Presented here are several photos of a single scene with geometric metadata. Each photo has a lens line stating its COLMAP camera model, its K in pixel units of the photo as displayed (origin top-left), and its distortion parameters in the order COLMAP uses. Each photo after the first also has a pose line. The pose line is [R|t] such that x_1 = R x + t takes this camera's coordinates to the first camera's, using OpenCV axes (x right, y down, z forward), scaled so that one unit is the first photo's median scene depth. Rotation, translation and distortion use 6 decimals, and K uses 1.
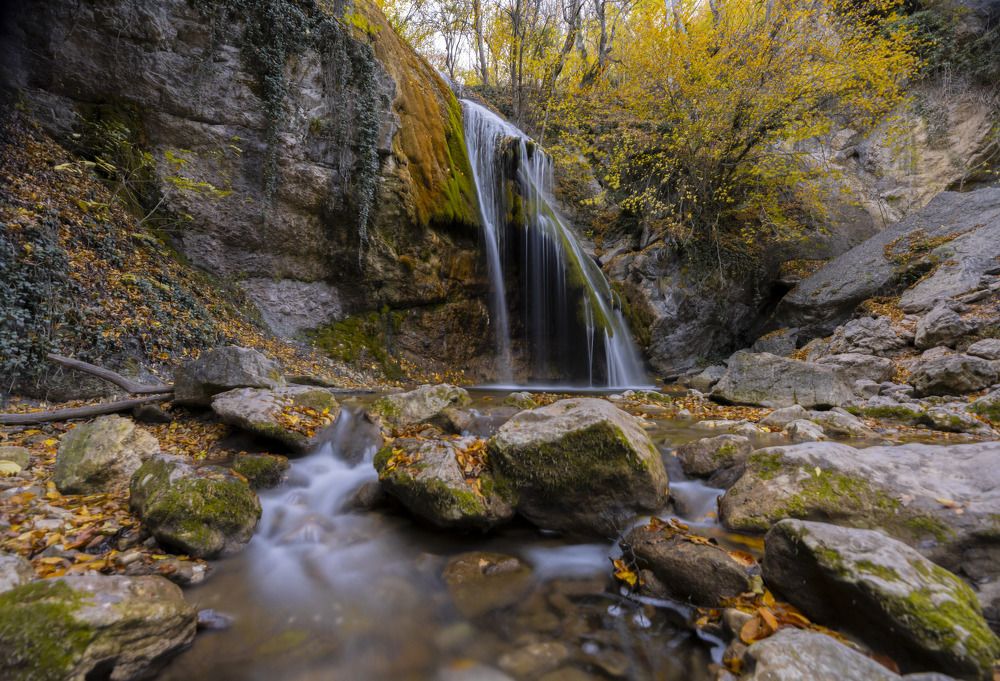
lens RADIAL K [[405.5, 0, 500.0], [0, 405.5, 341.8], [0, 0, 1]] dist [-0.000352, 0.000143]
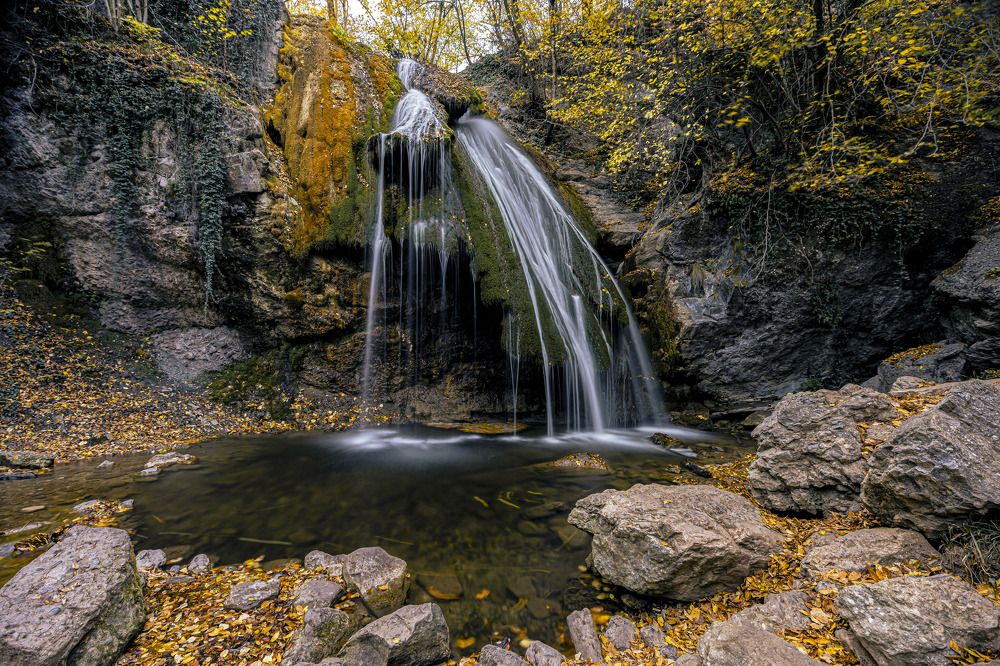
lens RADIAL K [[415.5, 0, 500.2], [0, 415.5, 334.0], [0, 0, 1]] dist [-0.002544, -0.000495]
pose [[0.854839, -0.022180, -0.518419, 0.732369], [0.047768, 0.998207, 0.036059, -0.126803], [0.516690, -0.055588, 0.854366, 0.417113]]
